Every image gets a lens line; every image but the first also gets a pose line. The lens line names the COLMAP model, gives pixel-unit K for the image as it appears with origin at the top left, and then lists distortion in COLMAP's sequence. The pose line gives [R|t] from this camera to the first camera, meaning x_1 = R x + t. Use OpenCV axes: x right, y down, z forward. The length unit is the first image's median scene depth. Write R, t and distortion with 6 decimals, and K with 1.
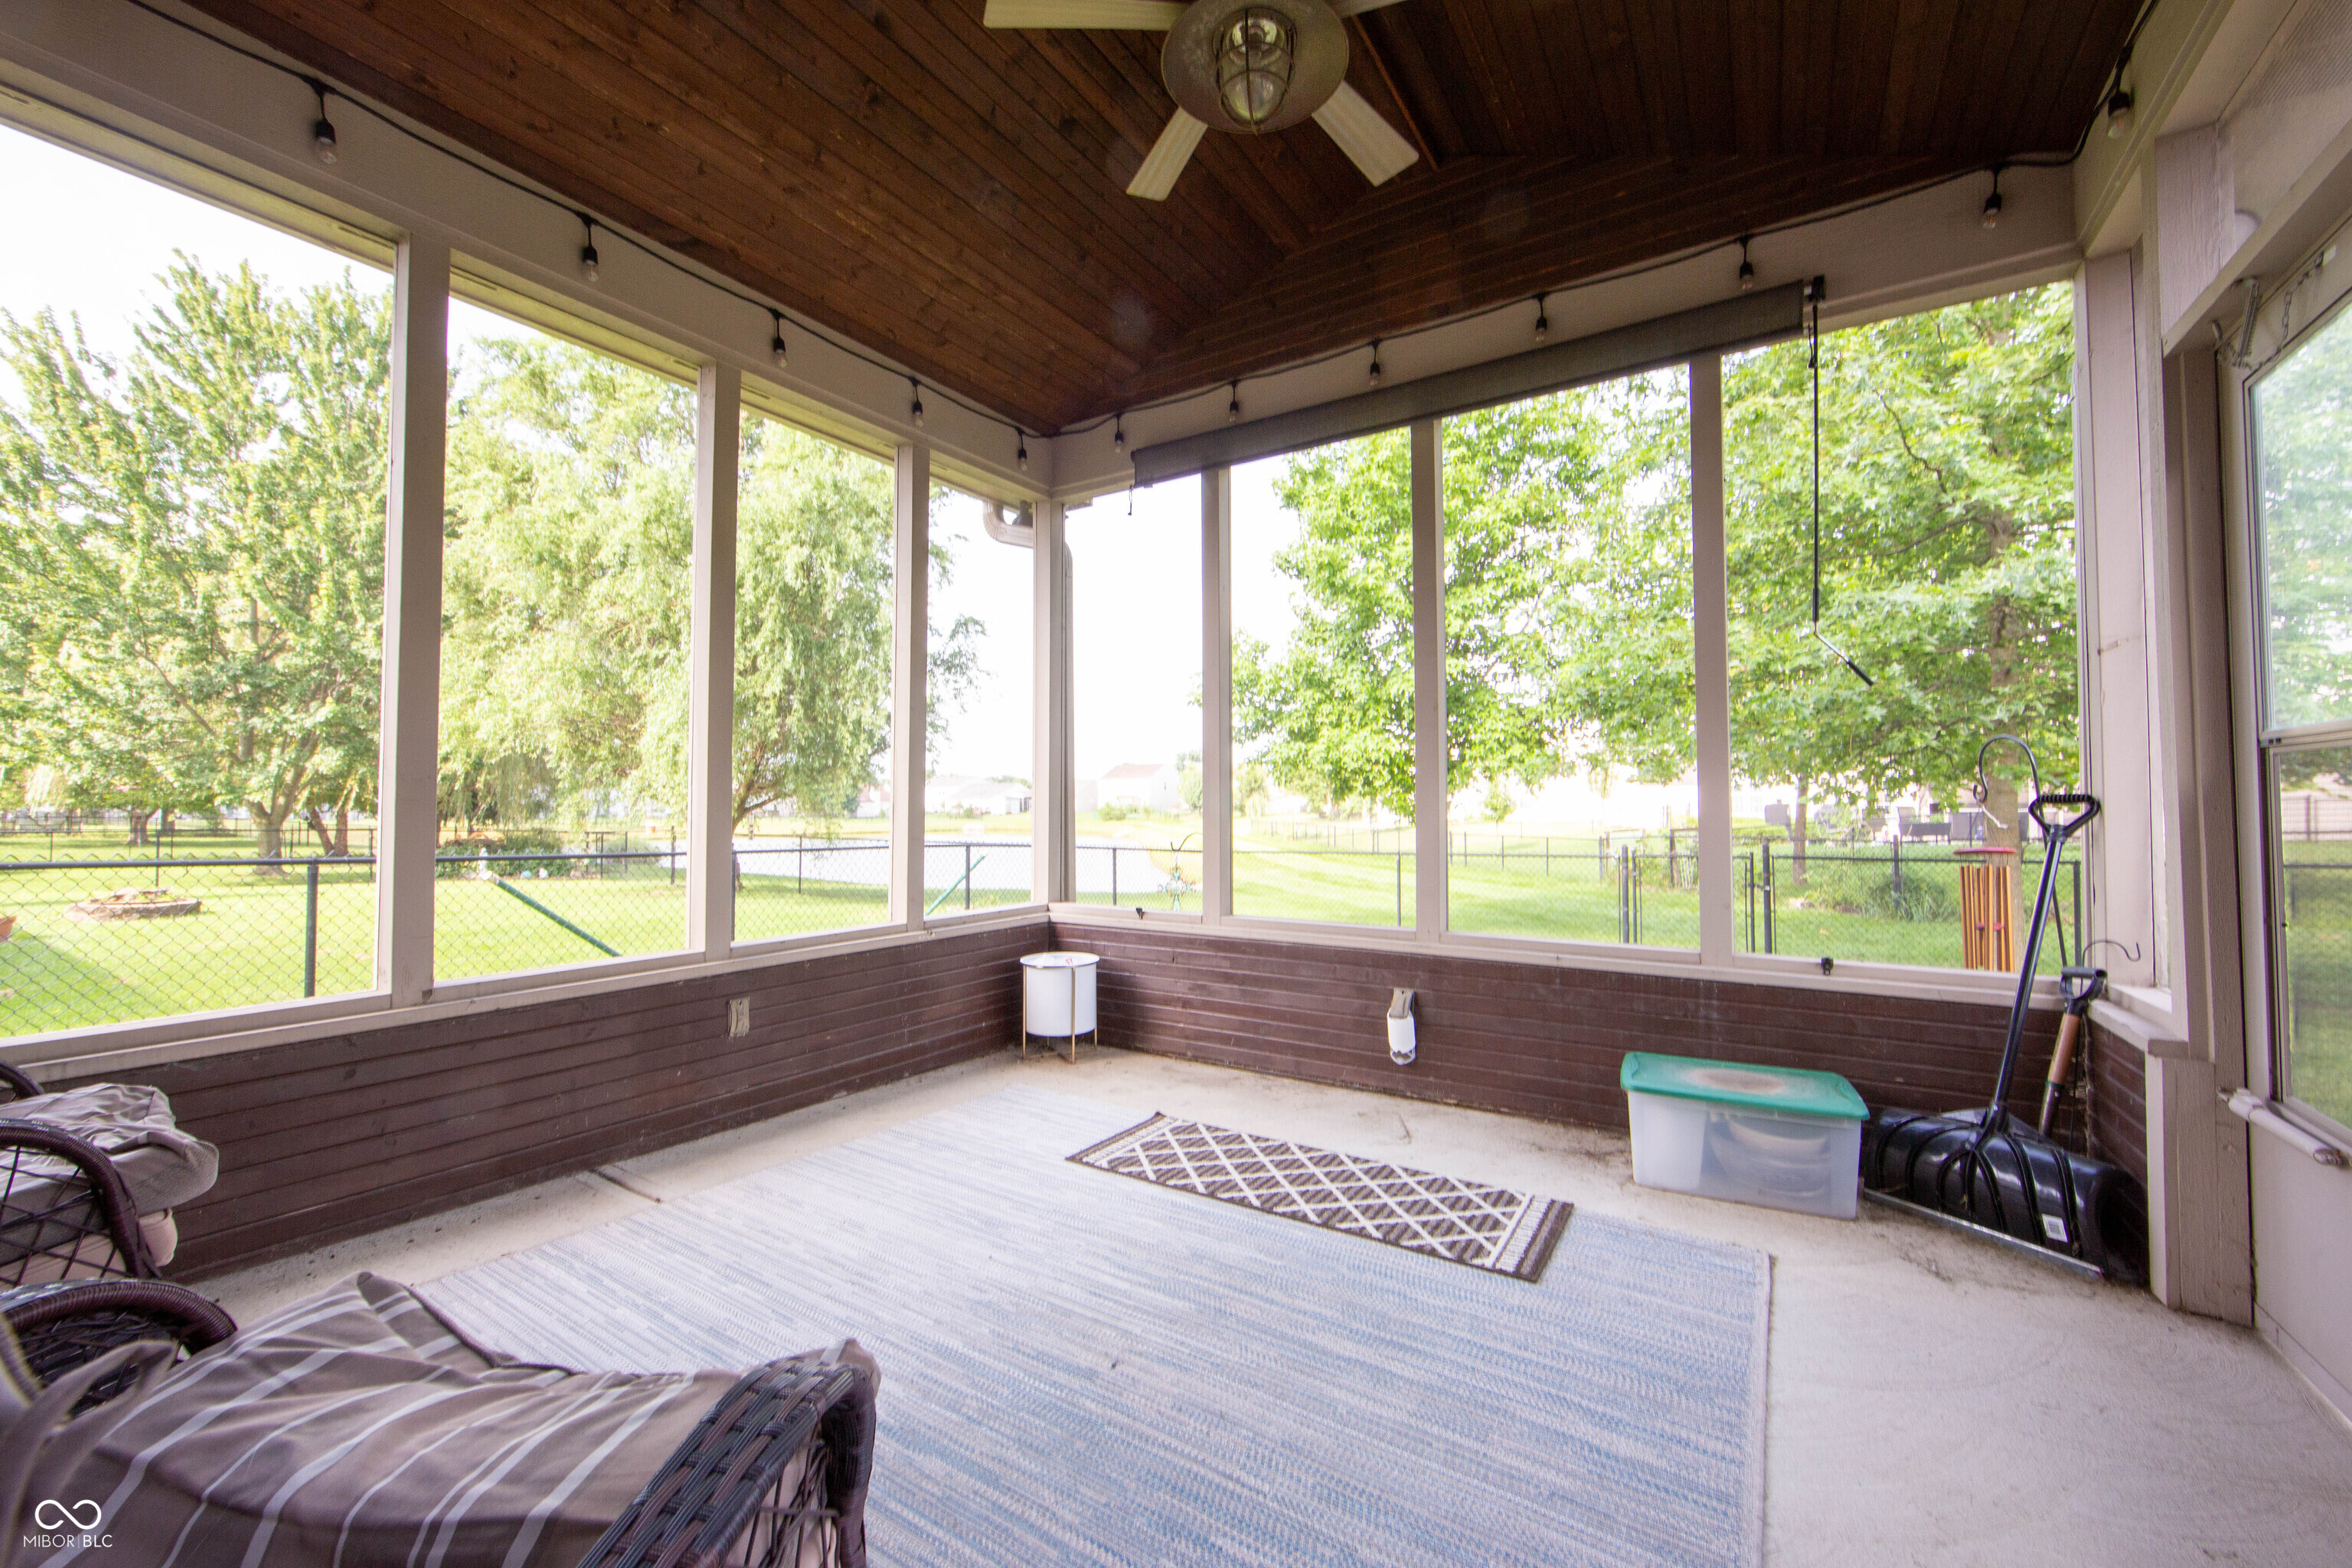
lens RADIAL K [[923.8, 0, 1179.4], [0, 923.8, 782.3], [0, 0, 1]] dist [-0.017036, 0.003758]
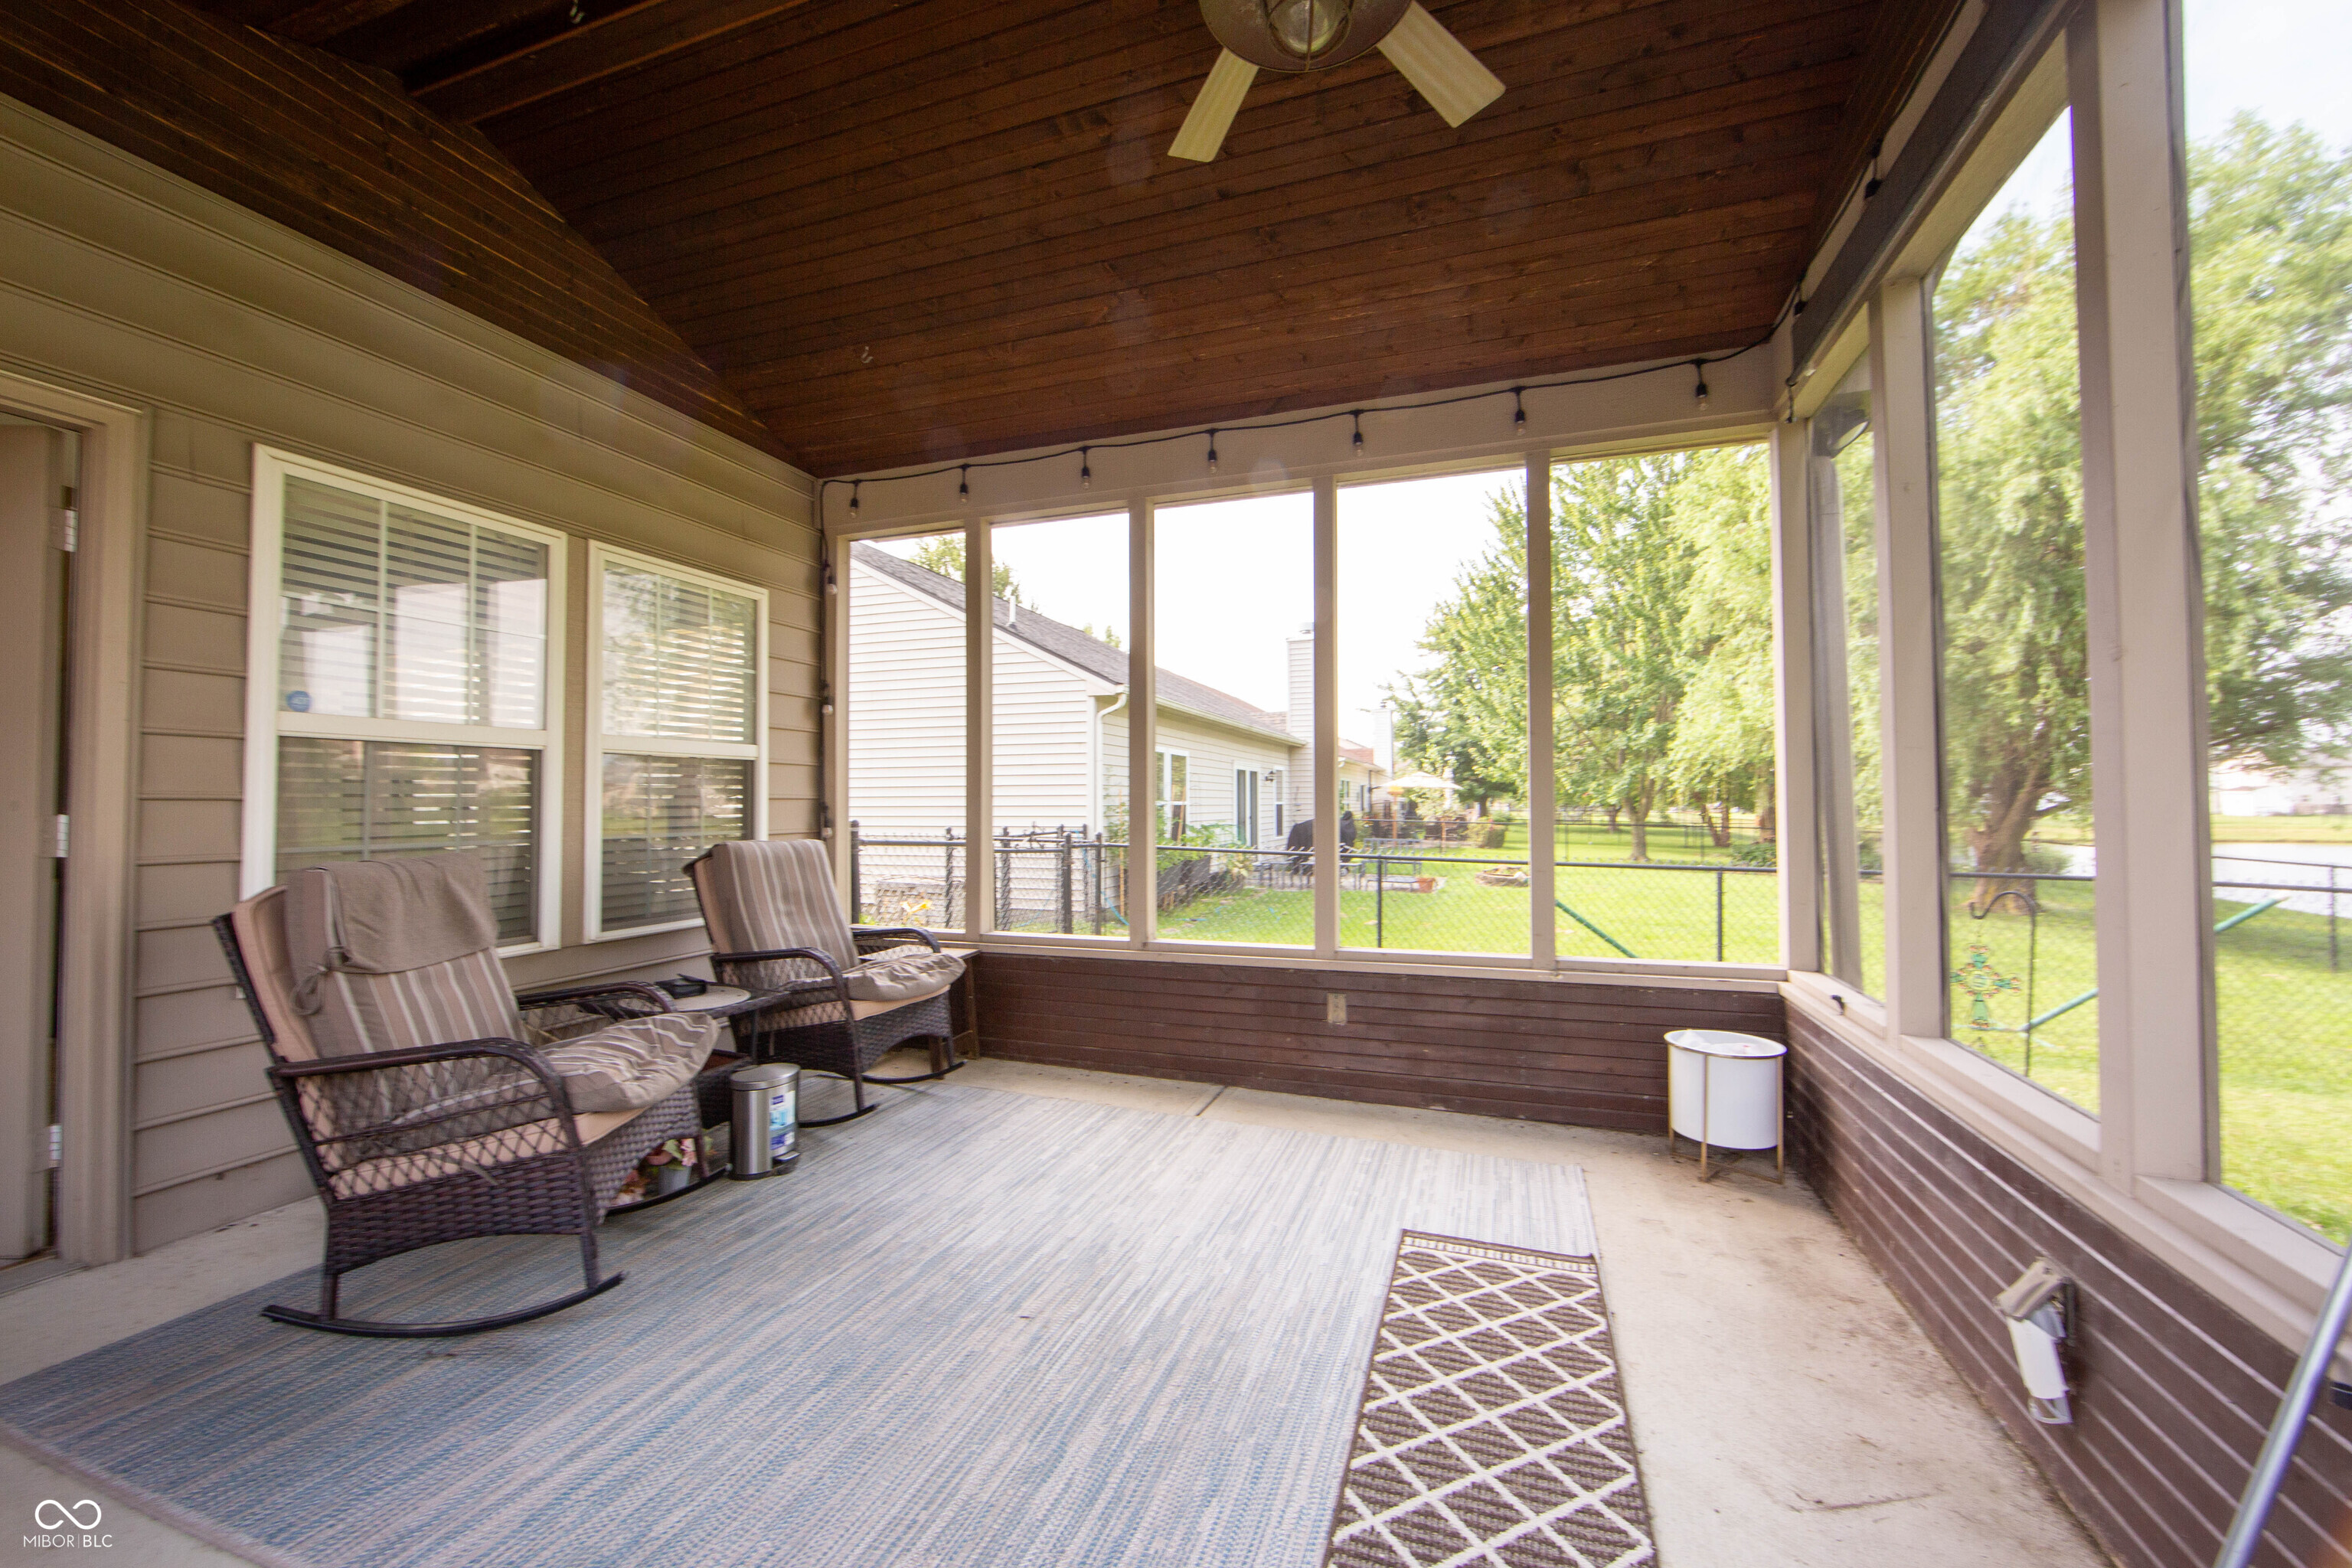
lens RADIAL K [[923.8, 0, 1179.4], [0, 923.8, 782.3], [0, 0, 1]] dist [-0.017036, 0.003758]
pose [[0.231380, -0.022552, -0.972602, 0.674407], [0.029609, 0.999431, -0.016130, -0.031250], [0.972413, -0.025066, 0.231916, 0.528551]]
